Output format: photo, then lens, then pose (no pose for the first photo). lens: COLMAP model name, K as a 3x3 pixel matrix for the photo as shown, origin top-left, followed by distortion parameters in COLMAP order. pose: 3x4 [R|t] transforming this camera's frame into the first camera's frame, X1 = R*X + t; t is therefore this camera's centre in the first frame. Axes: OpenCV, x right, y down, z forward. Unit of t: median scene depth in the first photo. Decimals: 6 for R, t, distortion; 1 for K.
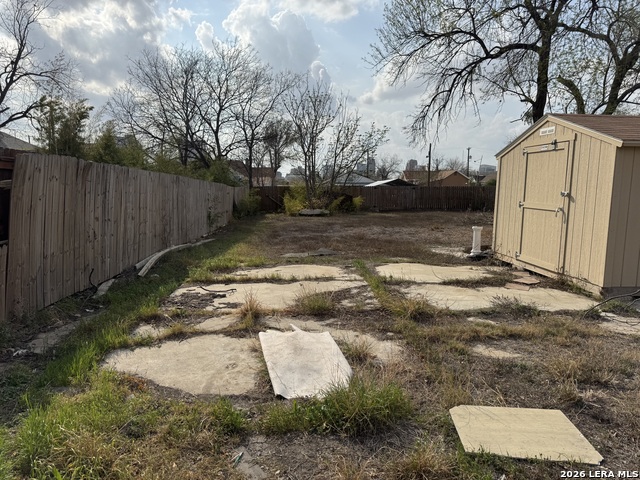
lens RADIAL K [[439.4, 0, 320.0], [0, 439.4, 240.0], [0, 0, 1]] dist [0.003863, -0.023926]
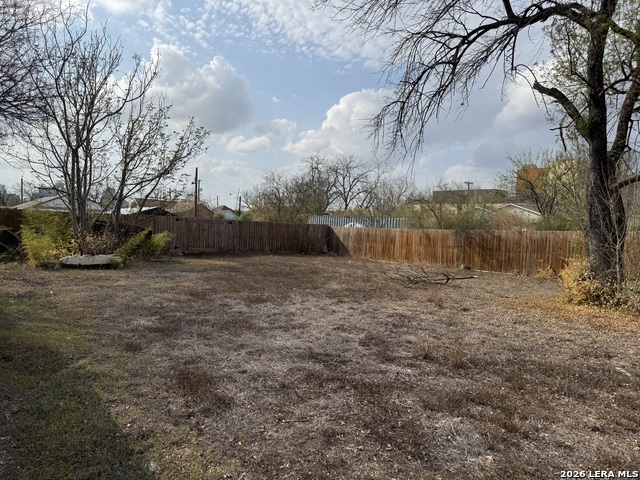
lens RADIAL K [[439.4, 0, 320.0], [0, 439.4, 240.0], [0, 0, 1]] dist [0.003863, -0.023926]
pose [[0.798627, 0.016411, 0.601603, -0.111535], [0.027290, 0.997612, -0.063441, -0.045175], [-0.601208, 0.067083, 0.796272, 0.392791]]
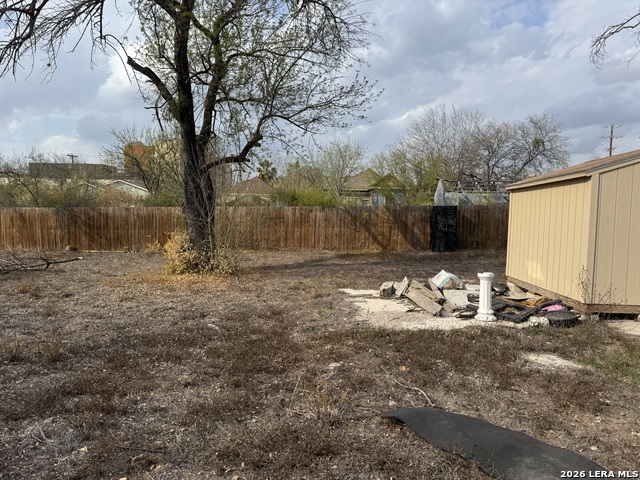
lens RADIAL K [[439.4, 0, 320.0], [0, 439.4, 240.0], [0, 0, 1]] dist [0.003863, -0.023926]
pose [[0.101869, -0.054044, 0.993329, -0.104372], [0.098588, 0.994156, 0.043979, -0.044850], [-0.989901, 0.093450, 0.106602, 0.386623]]
